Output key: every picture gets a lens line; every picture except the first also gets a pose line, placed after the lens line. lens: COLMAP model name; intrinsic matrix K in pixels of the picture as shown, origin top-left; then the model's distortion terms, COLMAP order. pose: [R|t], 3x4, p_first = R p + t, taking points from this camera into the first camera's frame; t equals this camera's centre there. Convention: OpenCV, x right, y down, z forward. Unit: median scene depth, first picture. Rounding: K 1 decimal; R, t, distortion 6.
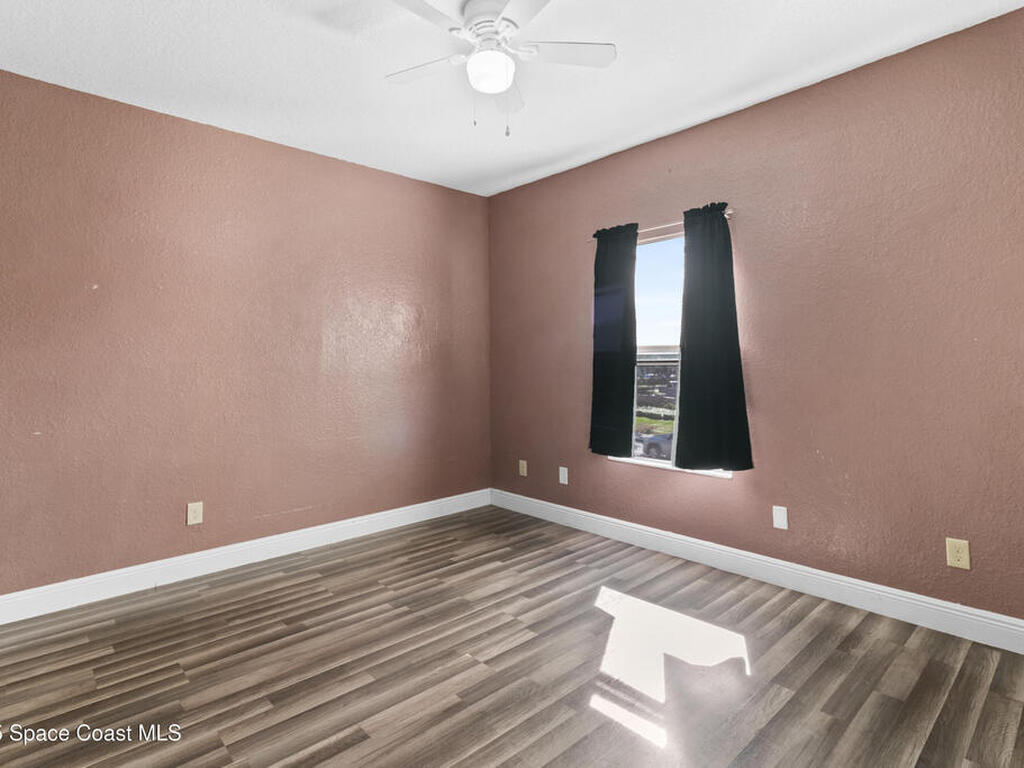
lens RADIAL K [[544.0, 0, 512.4], [0, 544.0, 362.6], [0, 0, 1]] dist [-0.000190, 0.000547]
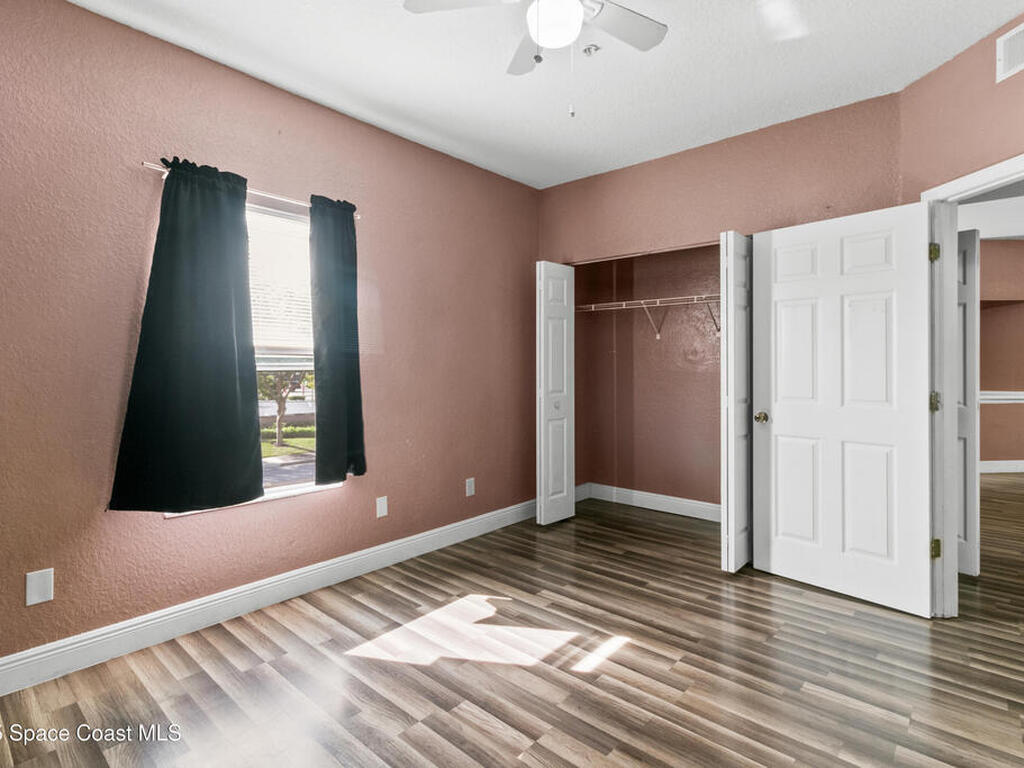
lens RADIAL K [[539.8, 0, 514.7], [0, 539.8, 372.0], [0, 0, 1]] dist [-0.000297, 0.000005]
pose [[-0.101192, -0.007107, 0.994842, -0.635182], [-0.002582, 0.999973, 0.006881, -0.000466], [-0.994864, -0.001872, -0.101208, 0.838088]]
